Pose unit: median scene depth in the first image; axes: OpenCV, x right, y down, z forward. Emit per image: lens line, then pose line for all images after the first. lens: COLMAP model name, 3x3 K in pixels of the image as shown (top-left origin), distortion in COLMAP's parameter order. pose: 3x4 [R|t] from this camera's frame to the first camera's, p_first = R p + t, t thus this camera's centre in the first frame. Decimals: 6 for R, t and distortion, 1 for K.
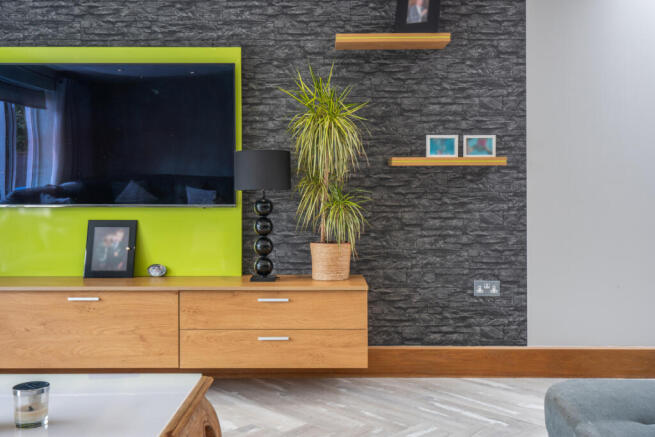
lens RADIAL K [[660.5, 0, 327.5], [0, 660.5, 218.5], [0, 0, 1]] dist [0.021035, 0.005749]
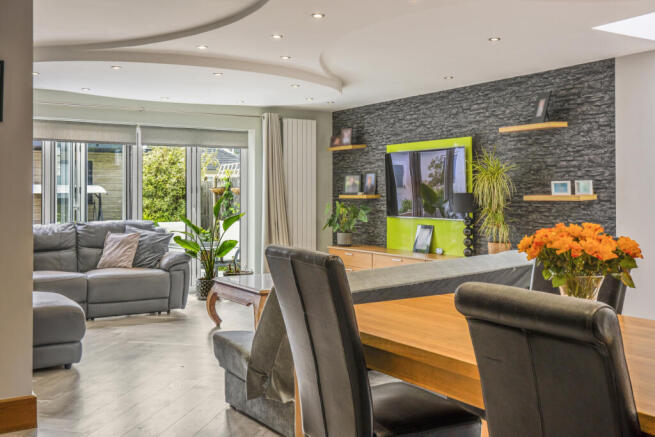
lens RADIAL K [[660.5, 0, 327.5], [0, 660.5, 218.5], [0, 0, 1]] dist [0.021035, 0.005749]
pose [[0.541457, 0.031446, -0.840140, 1.214635], [-0.013351, 0.999496, 0.028807, -0.072036], [0.840623, -0.004381, 0.541604, -0.359925]]
